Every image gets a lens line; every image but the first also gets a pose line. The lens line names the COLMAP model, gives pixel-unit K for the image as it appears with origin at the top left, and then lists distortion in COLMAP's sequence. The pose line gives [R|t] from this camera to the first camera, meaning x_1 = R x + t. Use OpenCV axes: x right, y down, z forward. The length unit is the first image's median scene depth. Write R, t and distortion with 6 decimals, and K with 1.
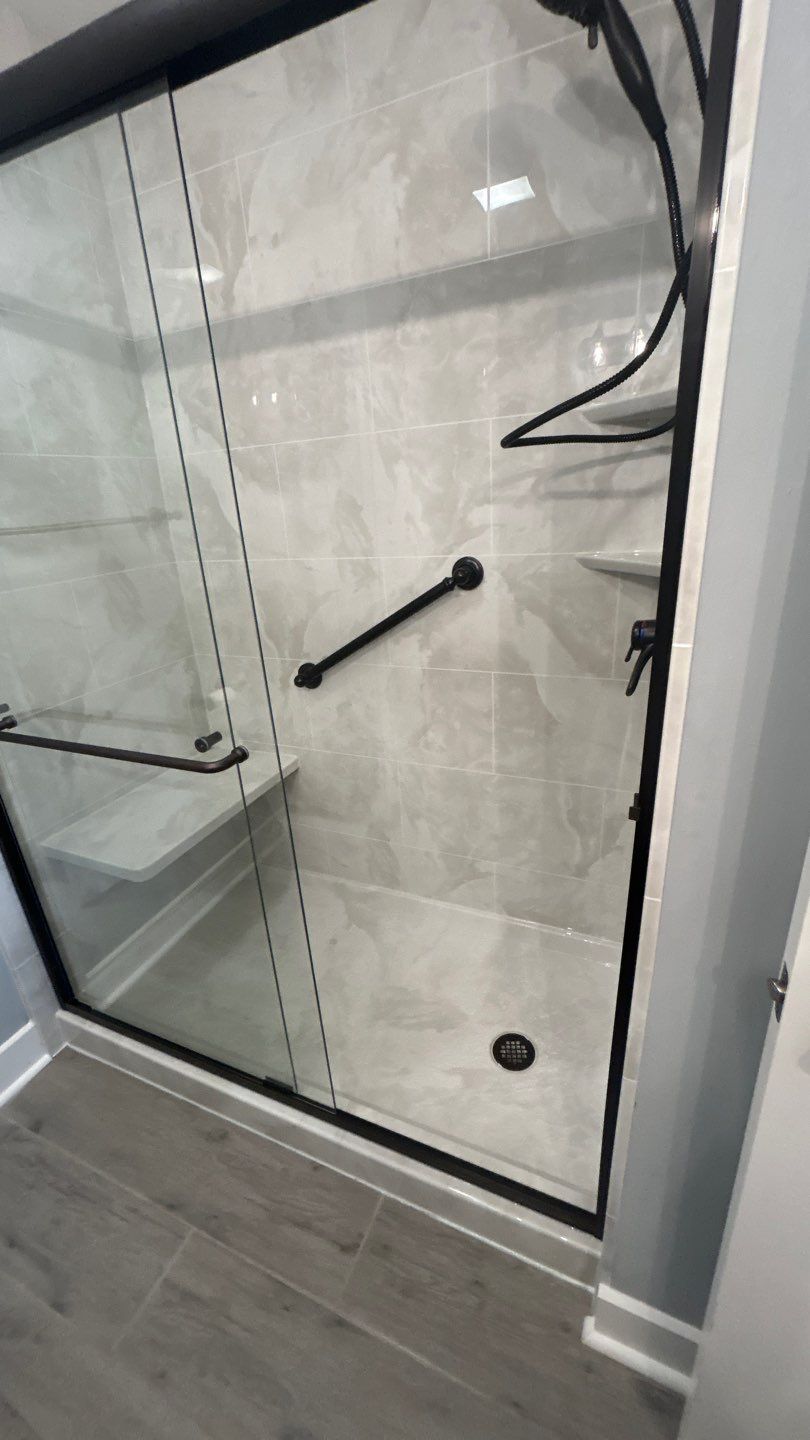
lens RADIAL K [[577.8, 0, 406.1], [0, 577.8, 718.2], [0, 0, 1]] dist [-0.002600, 0.001278]
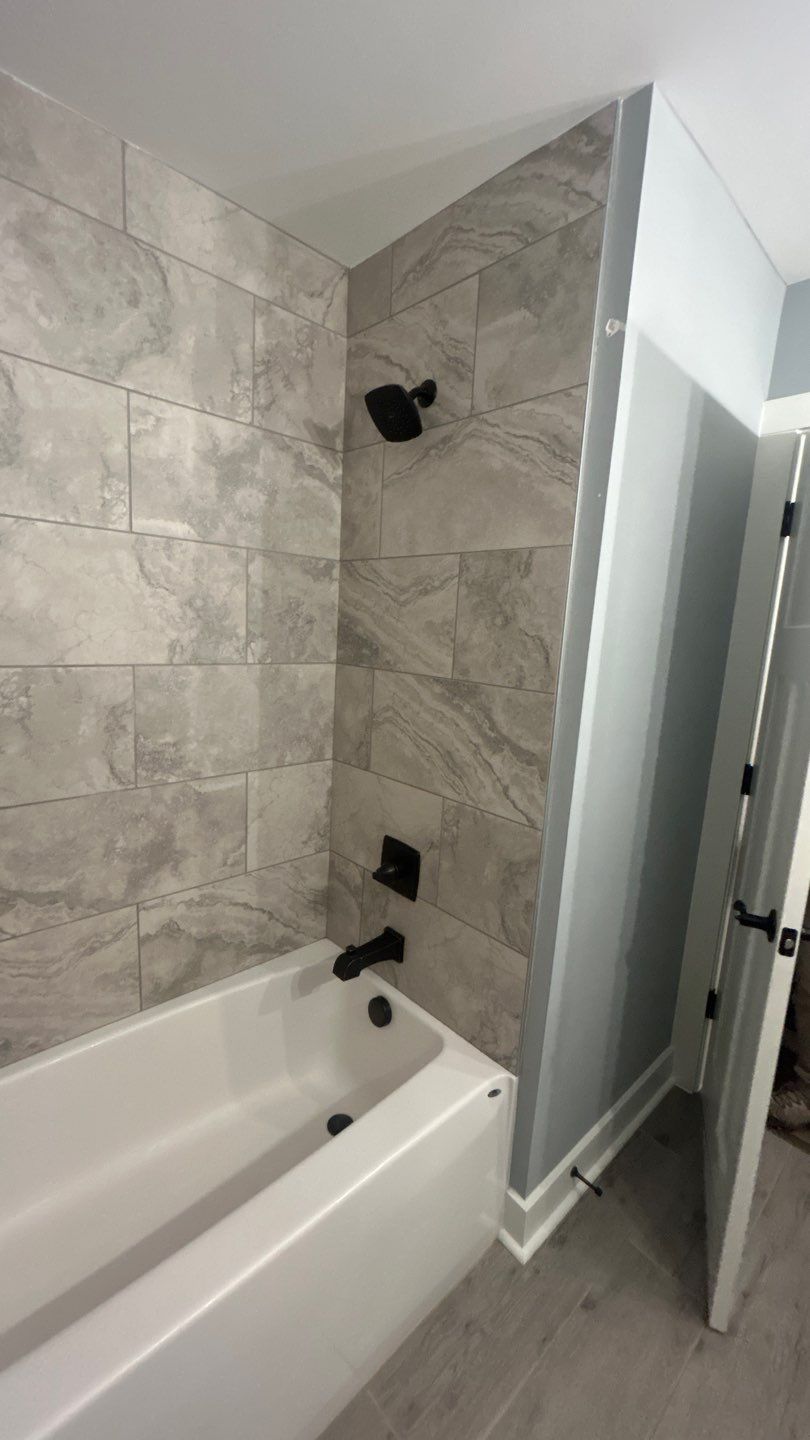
lens RADIAL K [[577.8, 0, 406.6], [0, 577.8, 720.3], [0, 0, 1]] dist [-0.002600, 0.001278]
pose [[0.390104, -0.078256, 0.917439, -0.653801], [0.260973, 0.964921, -0.028662, -0.137916], [-0.883013, 0.250608, 0.396842, 0.255989]]
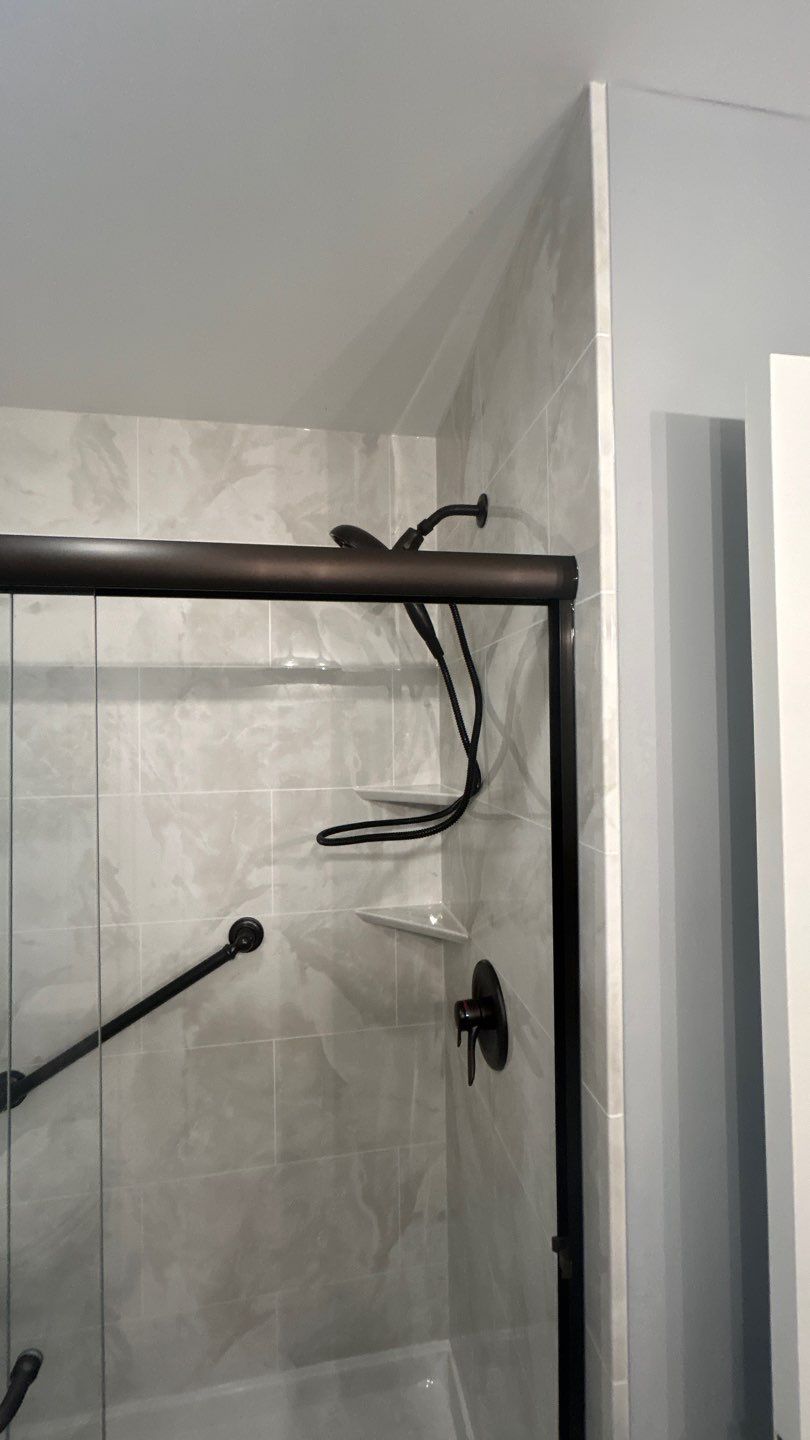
lens RADIAL K [[577.8, 0, 404.8], [0, 577.8, 719.6], [0, 0, 1]] dist [-0.002600, 0.001278]
pose [[0.830266, 0.060039, 0.554125, -0.226642], [0.164736, 0.923332, -0.346873, -0.208422], [-0.532467, 0.379281, 0.756720, 0.011851]]
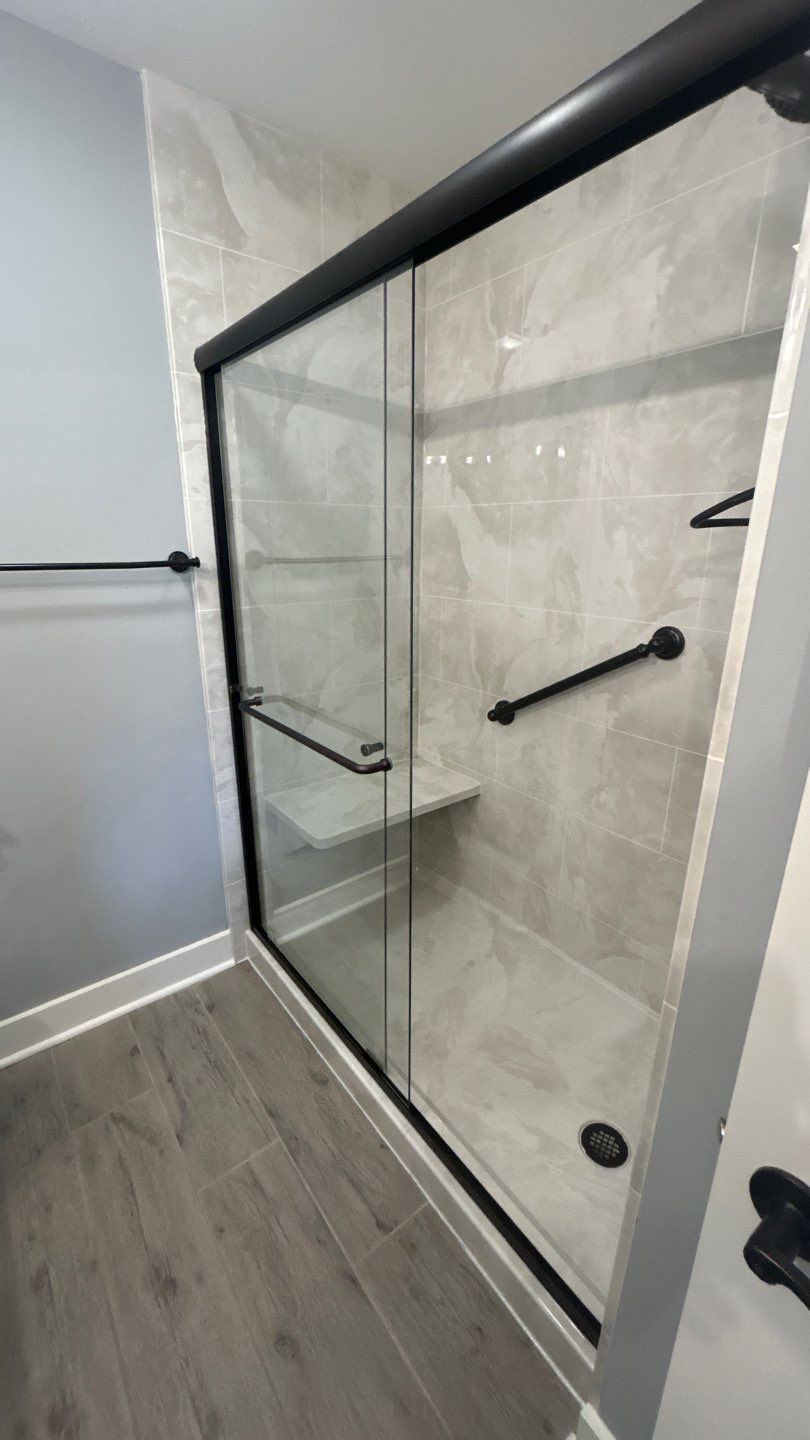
lens RADIAL K [[577.8, 0, 405.9], [0, 577.8, 718.7], [0, 0, 1]] dist [-0.002600, 0.001278]
pose [[0.880351, 0.206649, -0.426941, 0.162713], [-0.227835, 0.973699, 0.001497, -0.027939], [0.416021, 0.095954, 0.904278, -0.054115]]
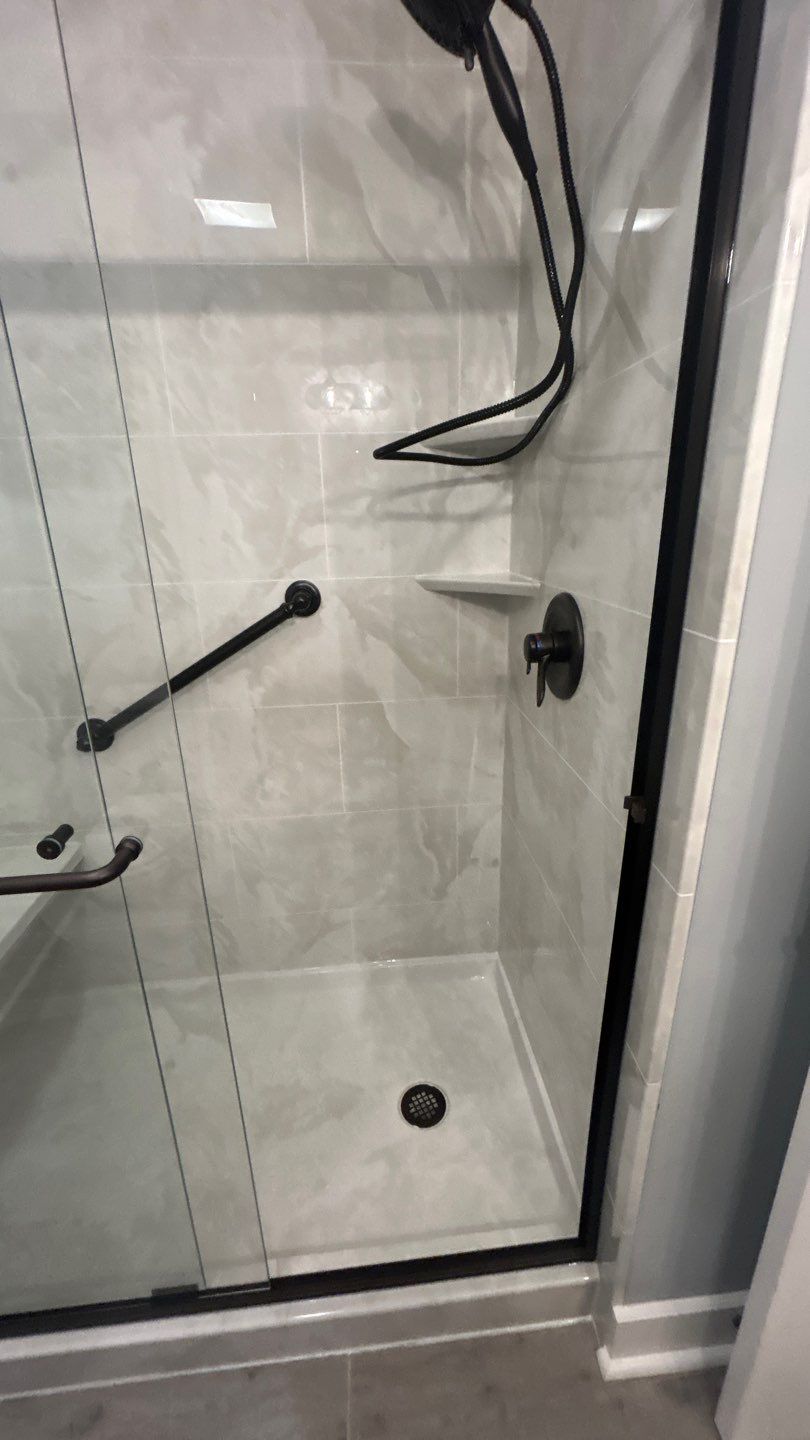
lens RADIAL K [[577.8, 0, 406.4], [0, 577.8, 718.8], [0, 0, 1]] dist [-0.002600, 0.001278]
pose [[0.873634, -0.118326, 0.471978, -0.205512], [0.146974, 0.988846, -0.024144, -0.018248], [-0.463856, 0.090462, 0.881280, 0.143410]]
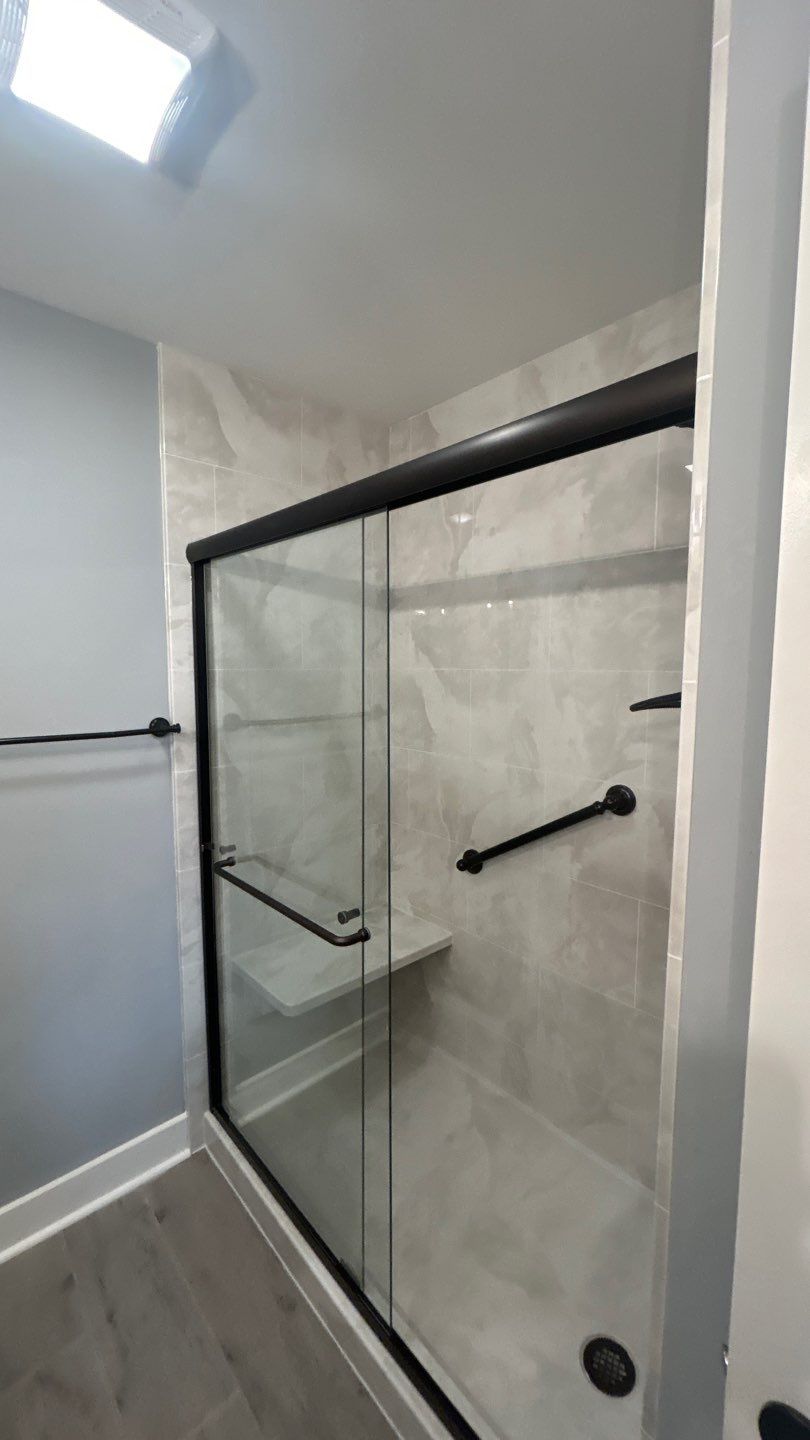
lens RADIAL K [[577.8, 0, 407.0], [0, 577.8, 718.8], [0, 0, 1]] dist [-0.002600, 0.001278]
pose [[0.912347, 0.104143, -0.395951, 0.155474], [-0.203411, 0.954602, -0.217620, -0.084796], [0.355313, 0.279086, 0.892112, -0.125635]]
